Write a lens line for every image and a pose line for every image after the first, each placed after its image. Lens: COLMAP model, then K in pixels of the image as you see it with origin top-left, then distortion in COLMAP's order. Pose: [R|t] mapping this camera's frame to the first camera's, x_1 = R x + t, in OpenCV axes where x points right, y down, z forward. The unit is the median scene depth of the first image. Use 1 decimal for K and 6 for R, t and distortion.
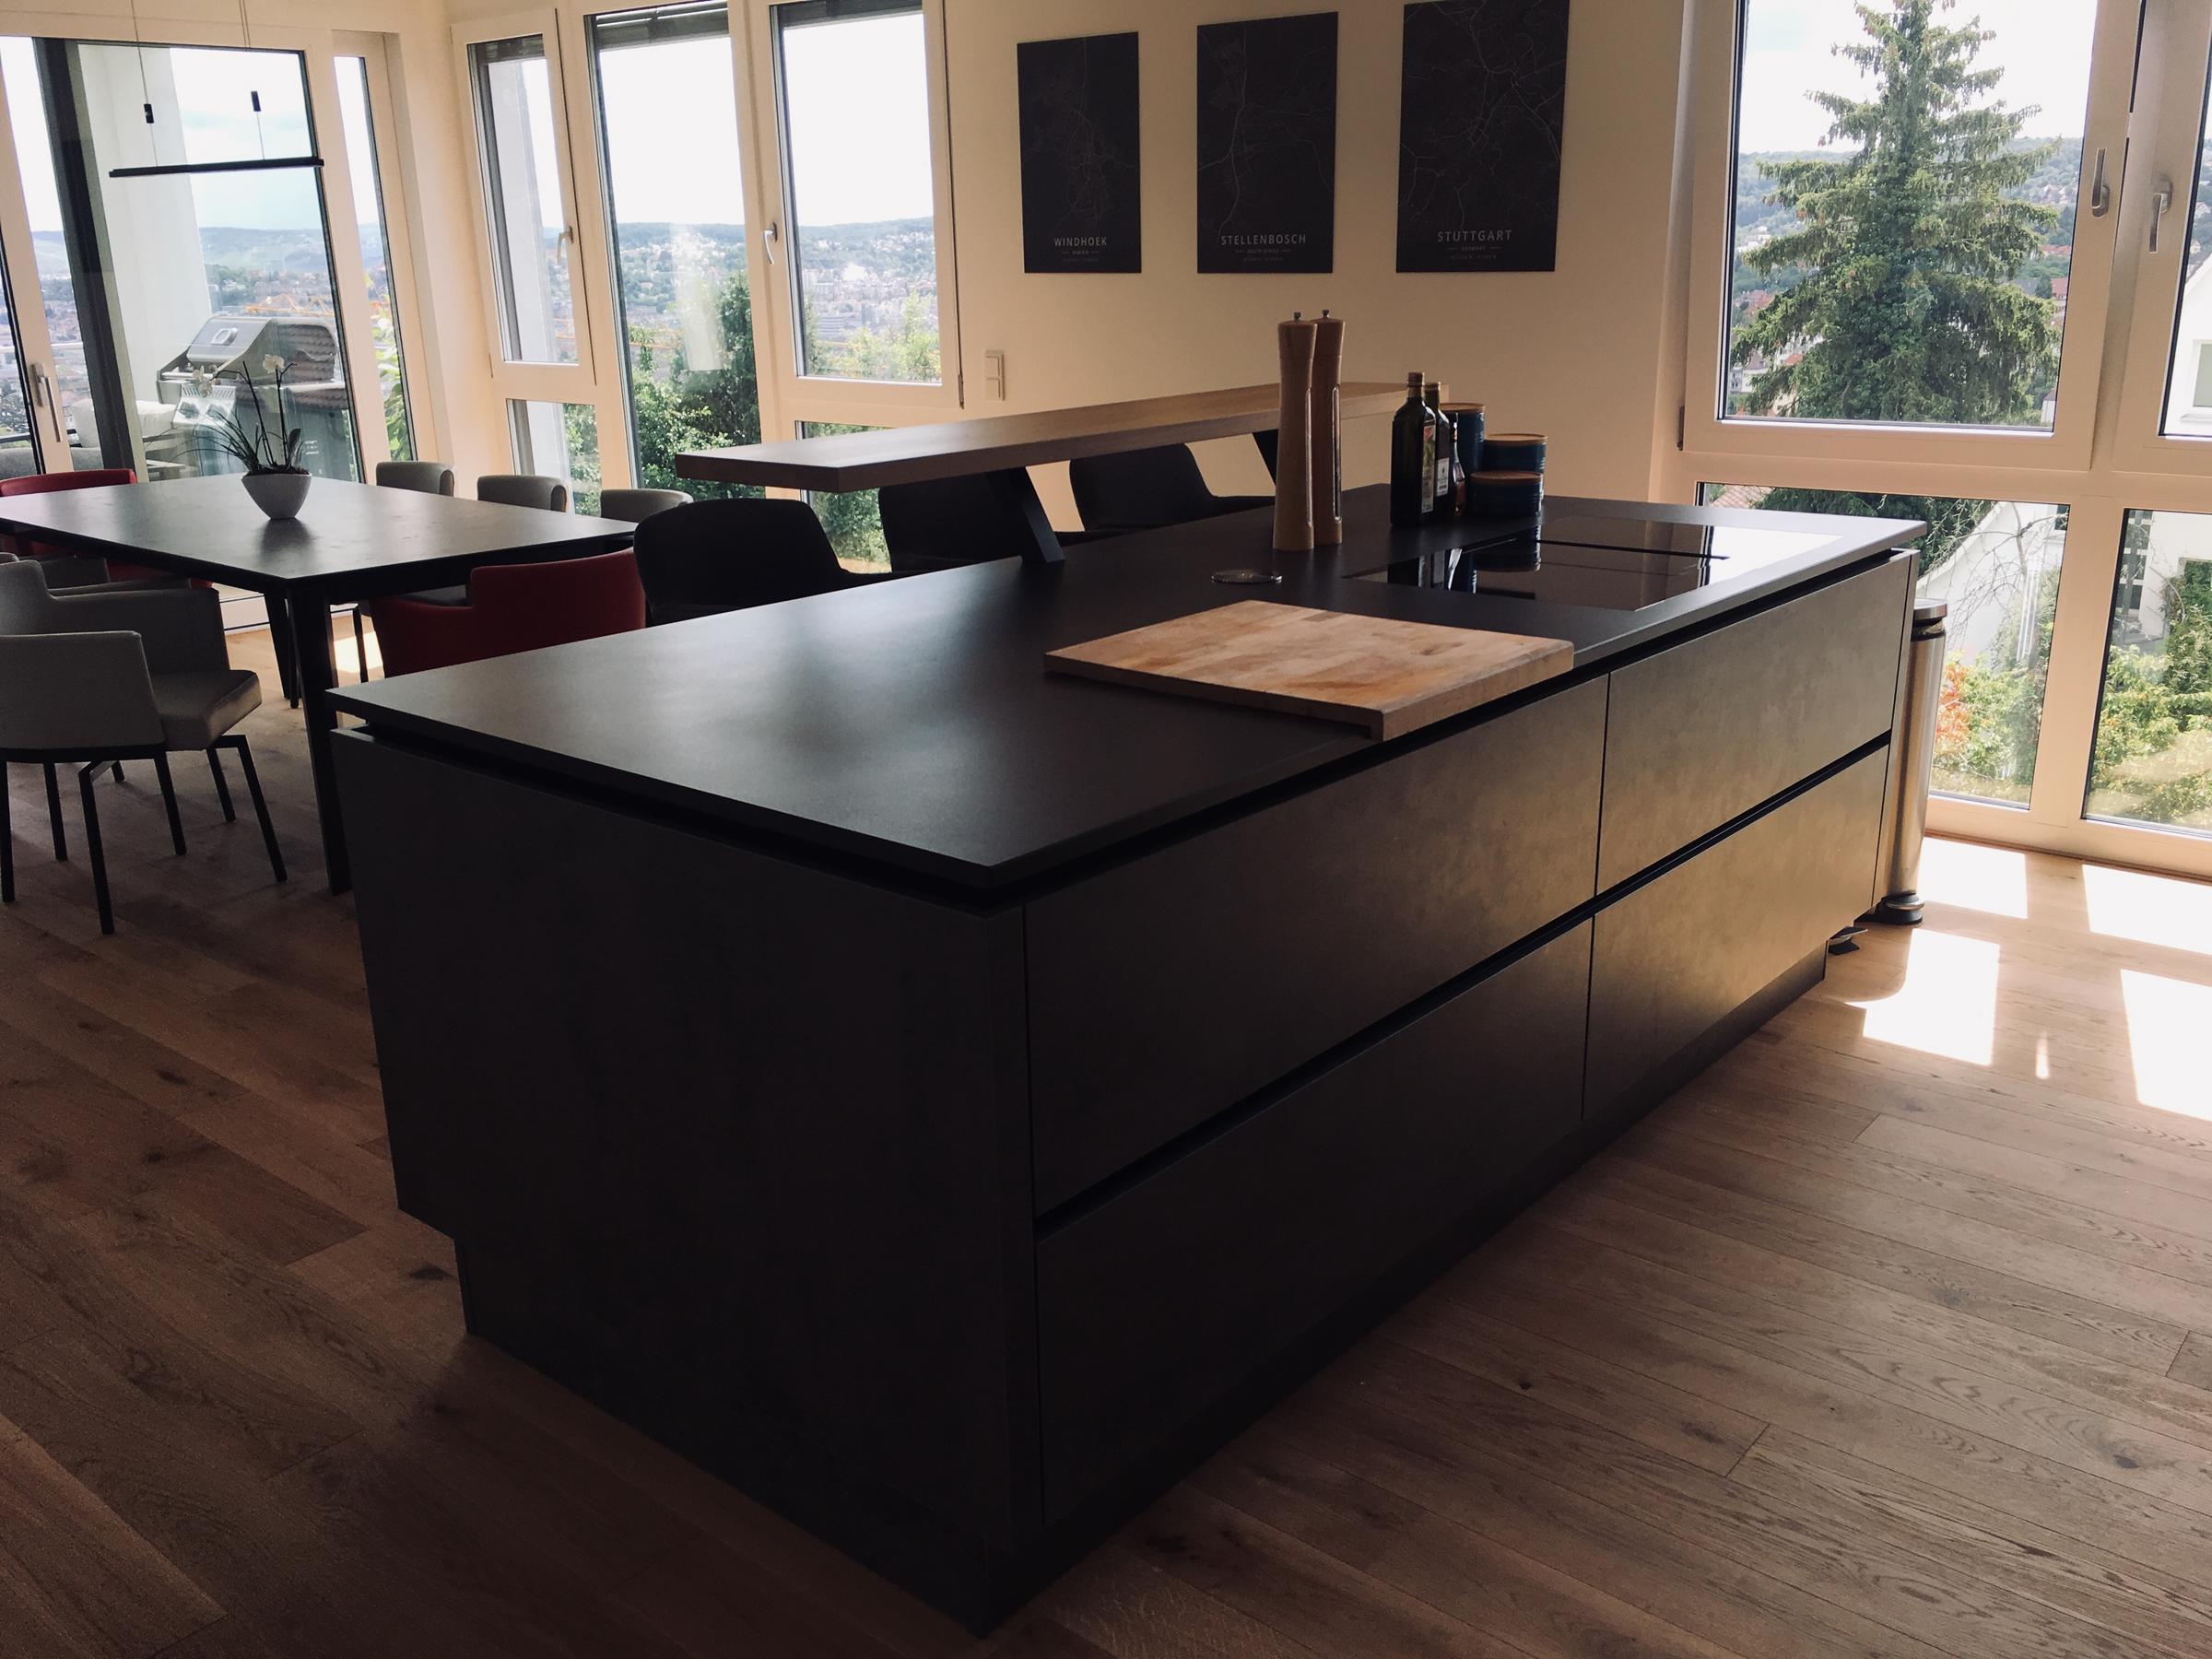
lens RADIAL K [[1888.7, 0, 1104.7], [0, 1888.7, 825.0], [0, 0, 1]] dist [0.091390, -0.135898]
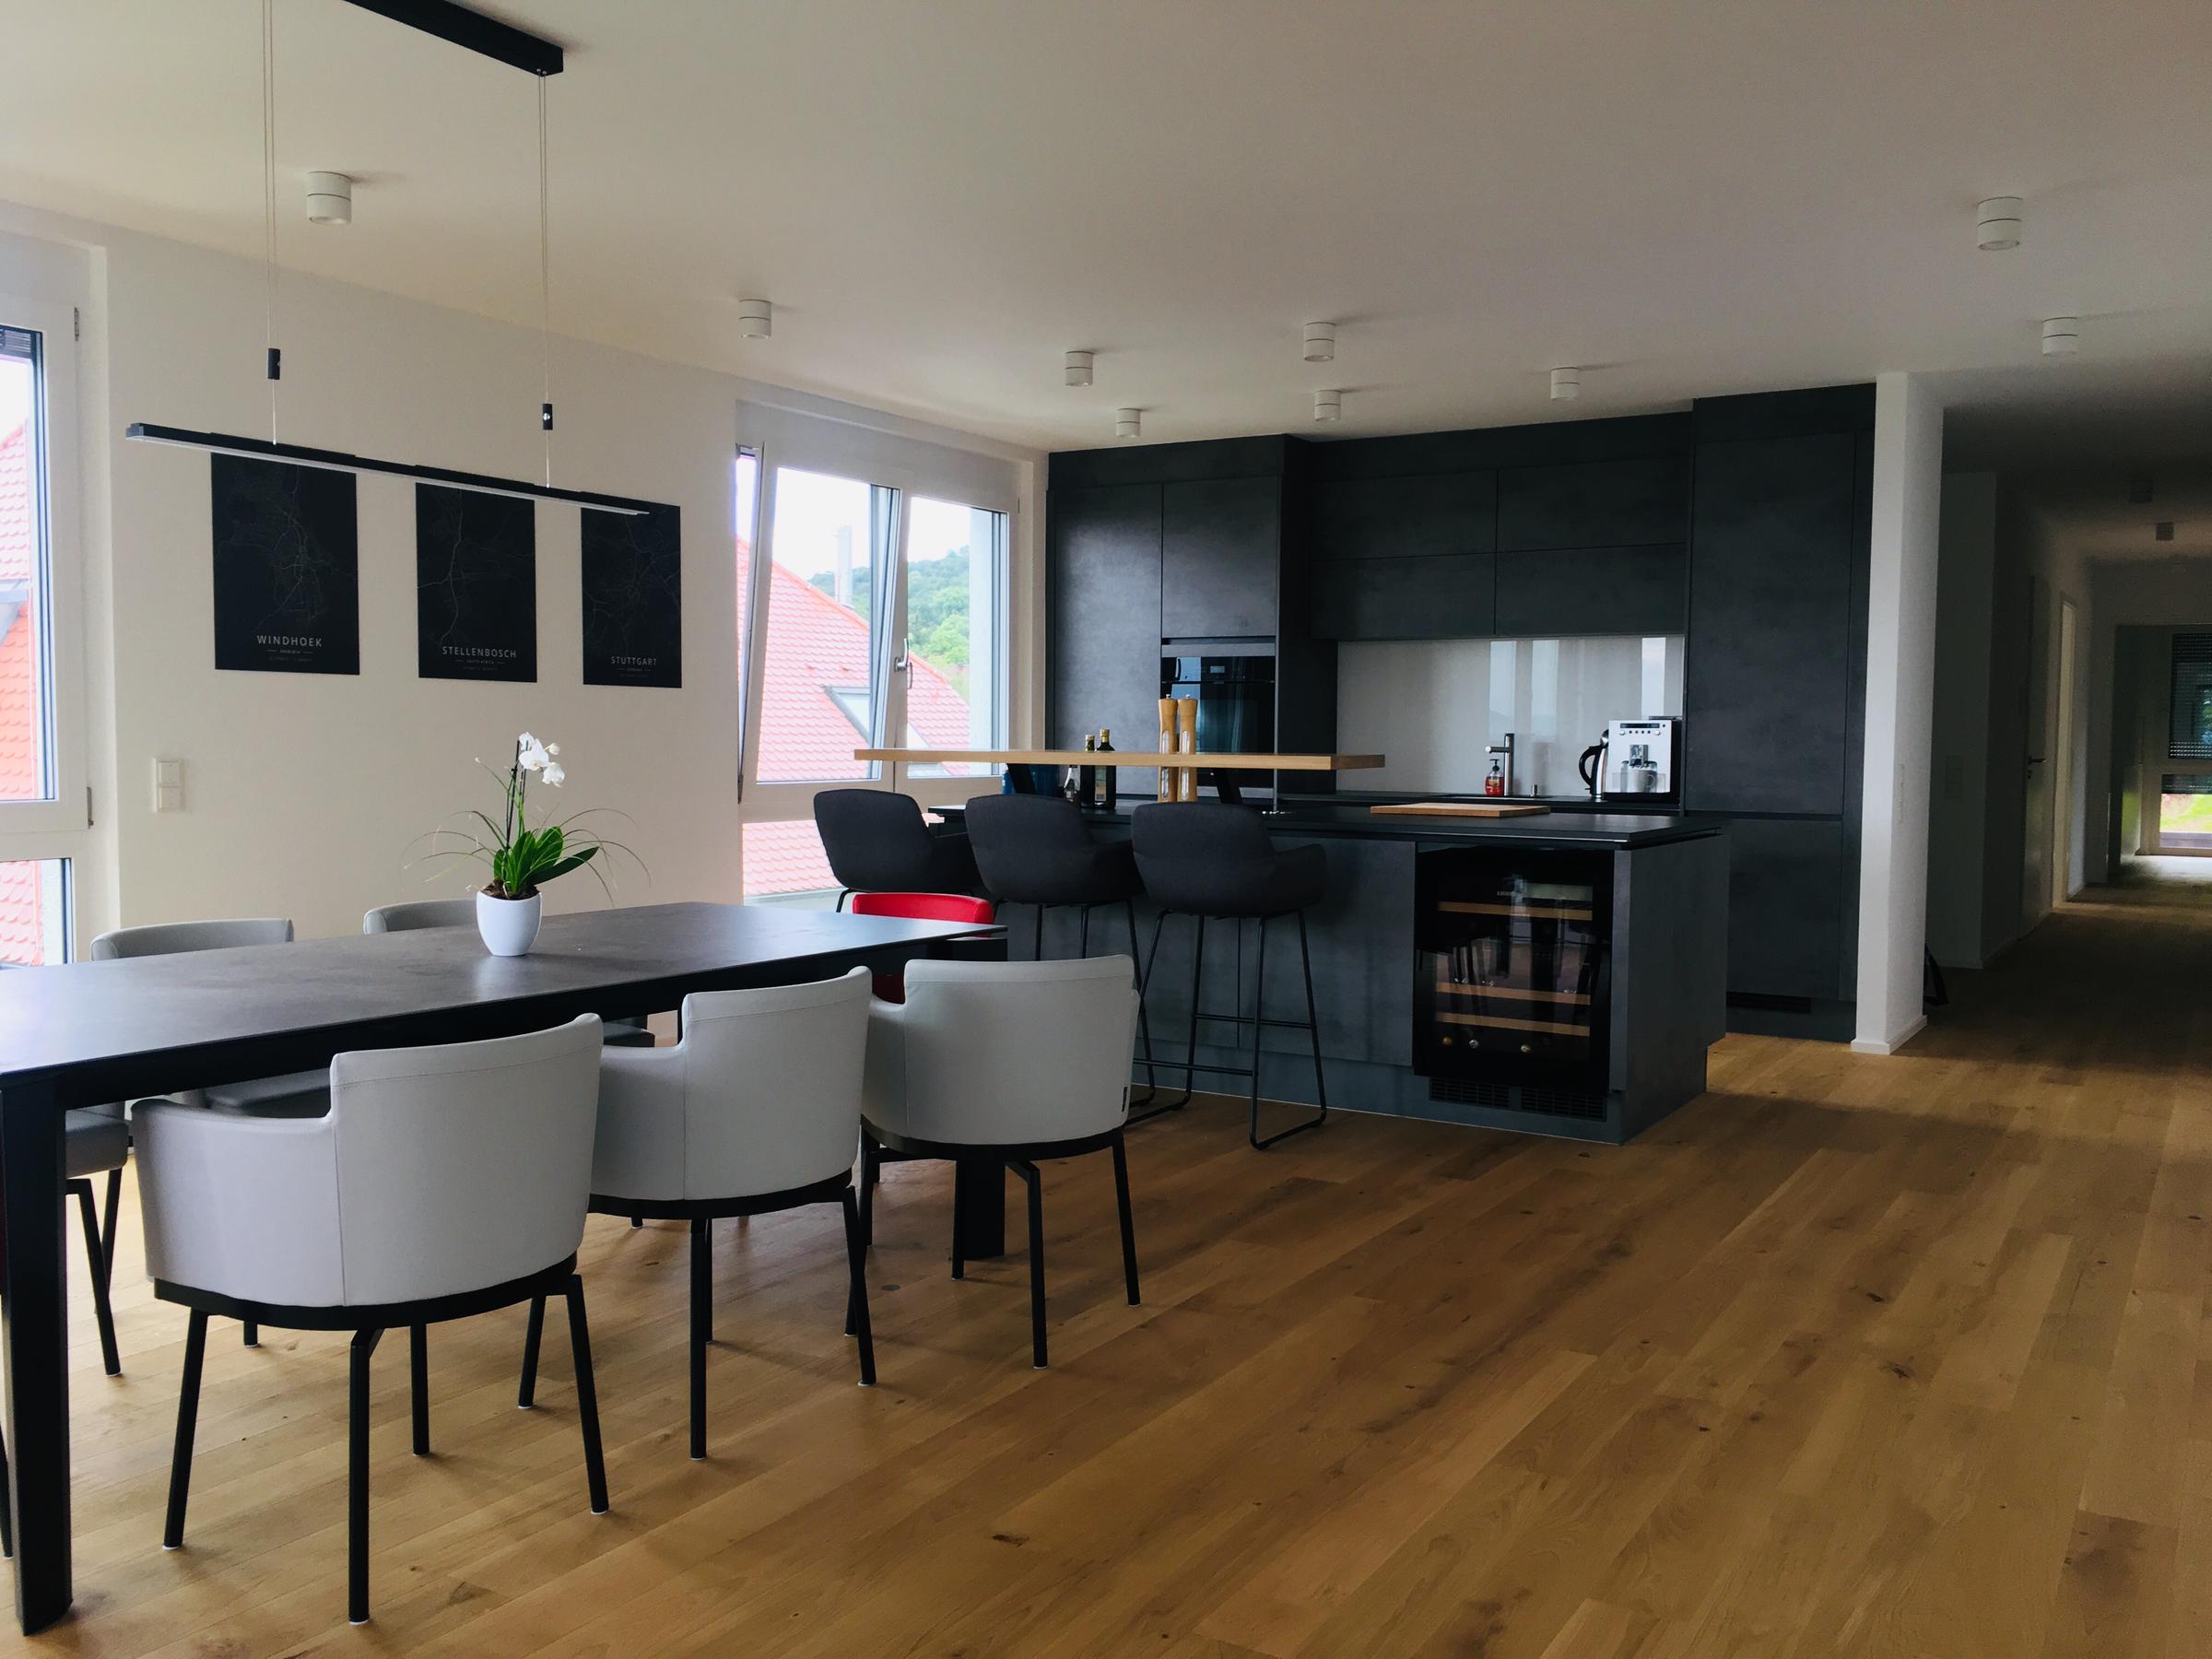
lens RADIAL K [[1883.1, 0, 1100.5], [0, 1883.1, 829.9], [0, 0, 1]] dist [0.093045, -0.133505]
pose [[-0.151139, -0.033346, 0.987950, -1.259301], [0.286933, 0.954921, 0.076127, -0.211403], [-0.945953, 0.294982, -0.134757, 0.948881]]
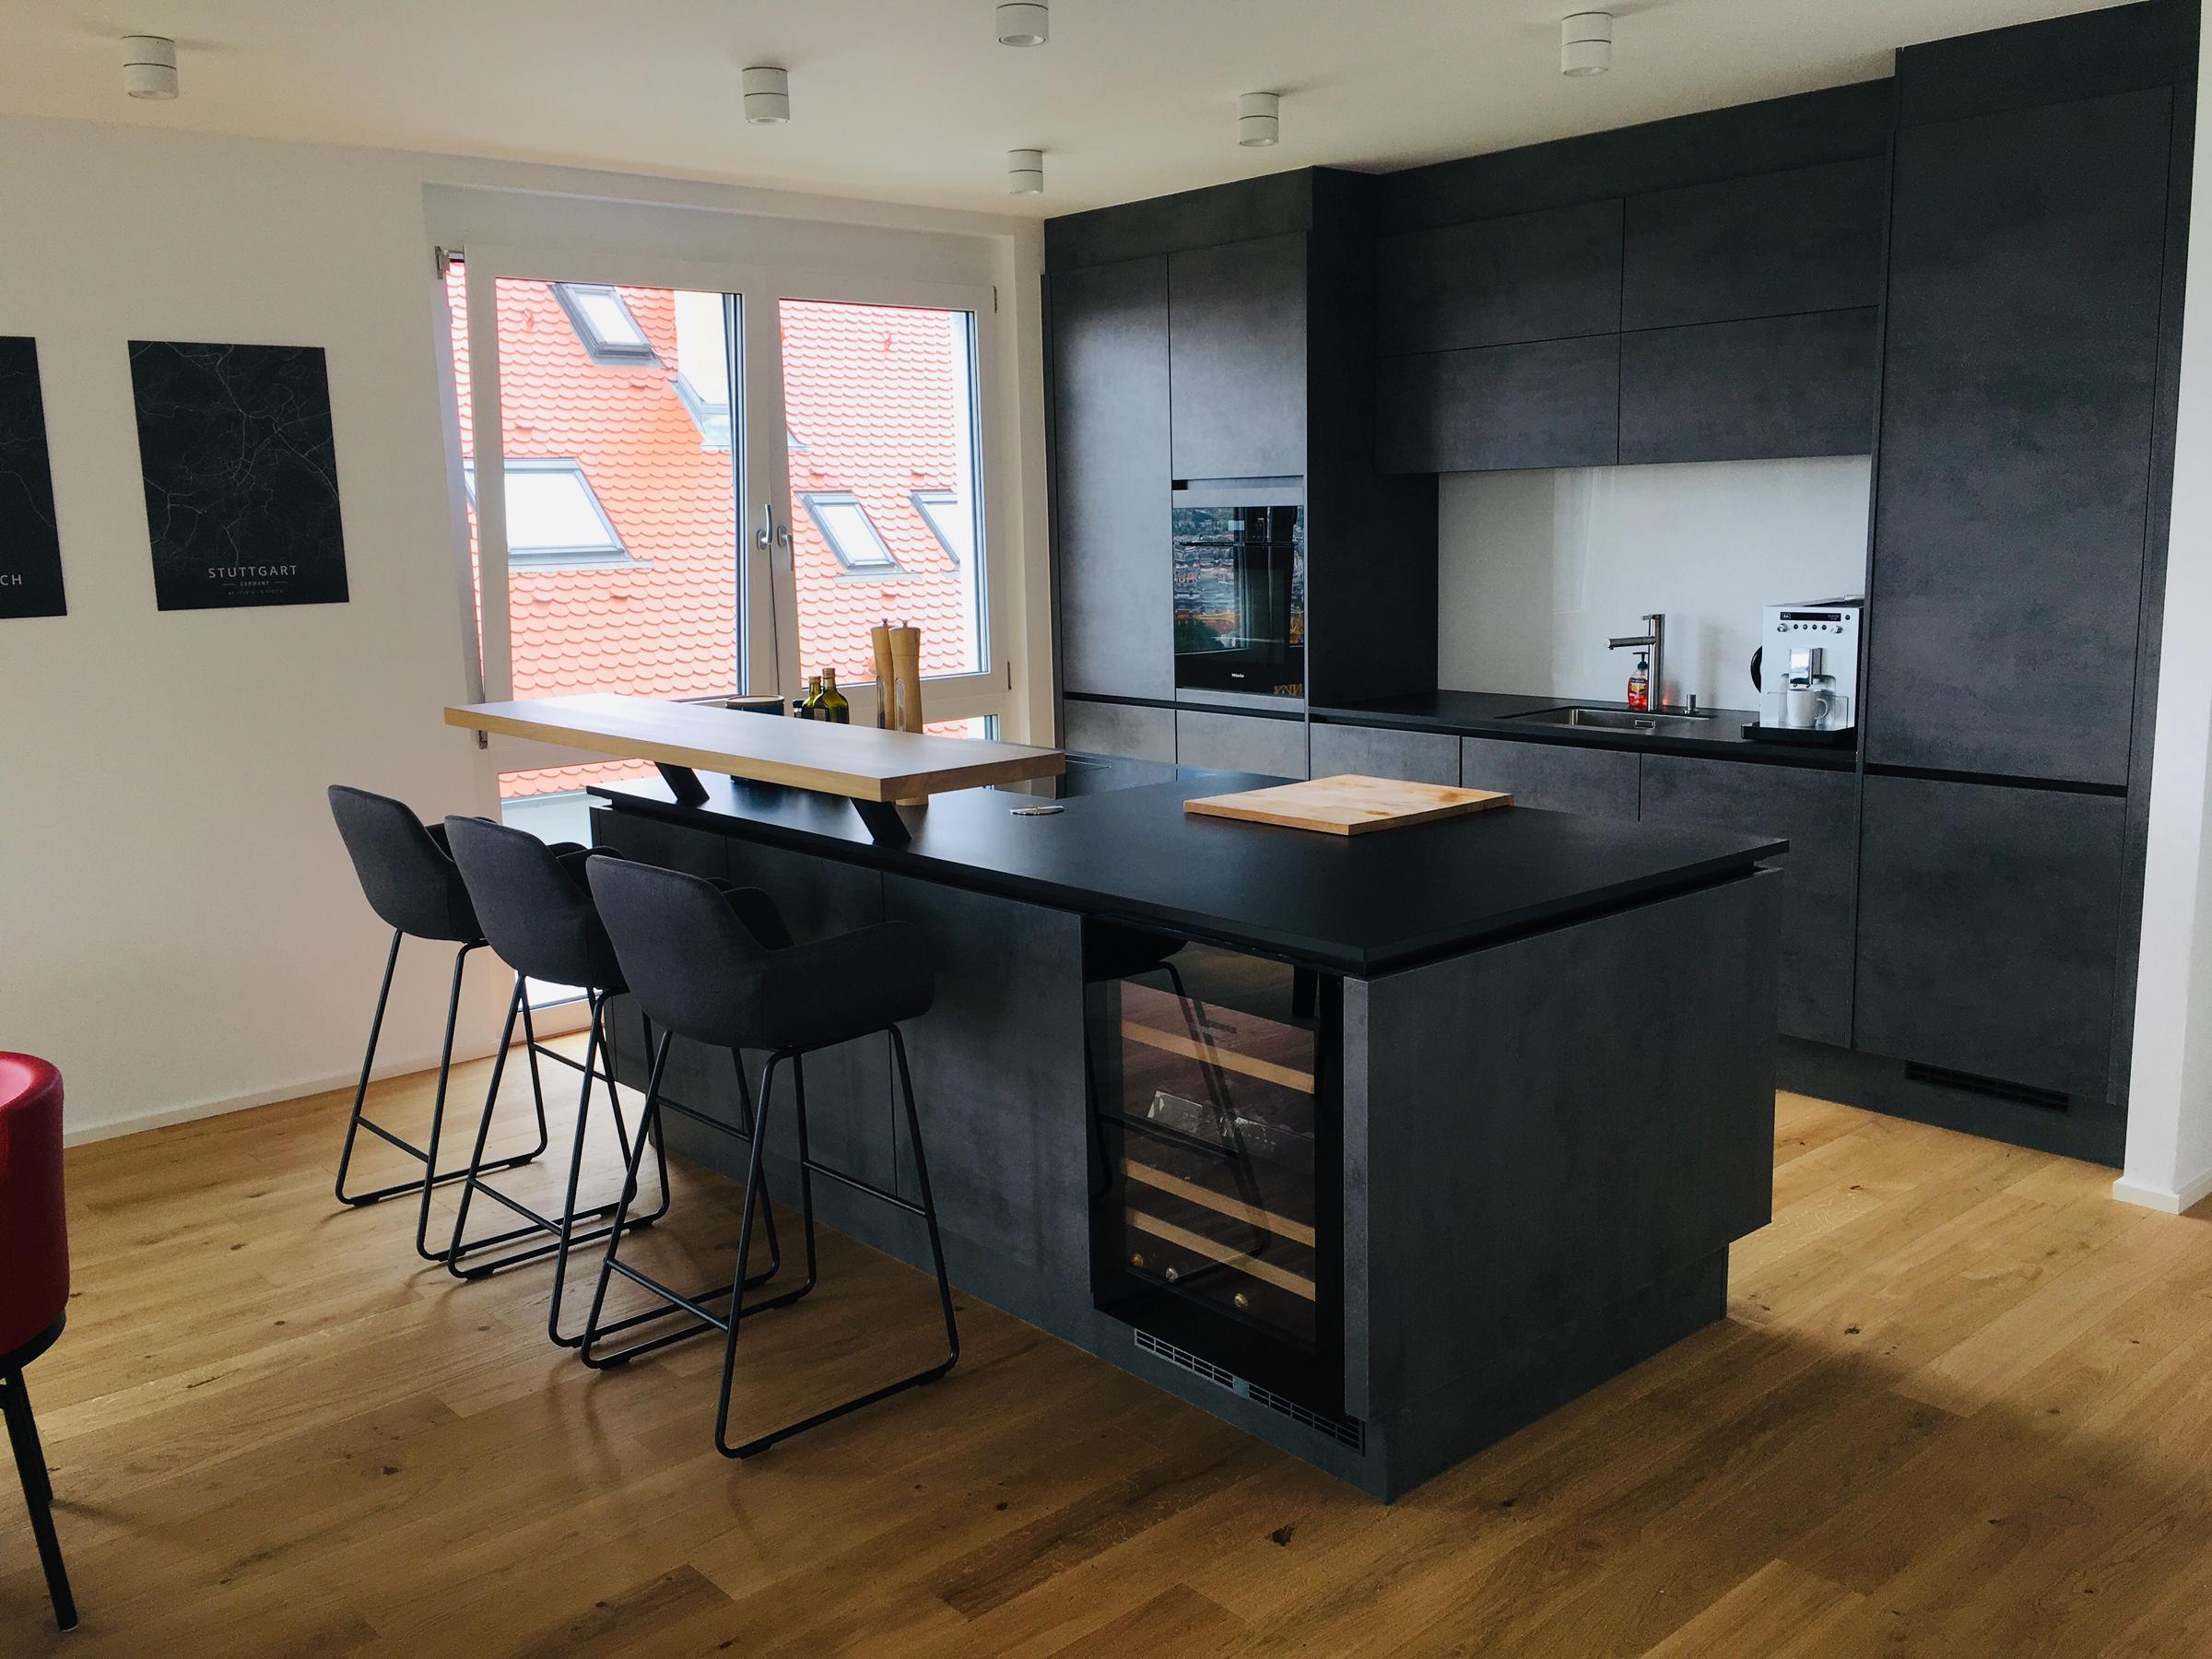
lens RADIAL K [[1883.1, 0, 1100.5], [0, 1883.1, 829.9], [0, 0, 1]] dist [0.093045, -0.133505]
pose [[0.148659, -0.152480, 0.977062, -0.769031], [0.312889, 0.944532, 0.099798, -0.150831], [-0.938084, 0.290876, 0.188123, 0.462546]]
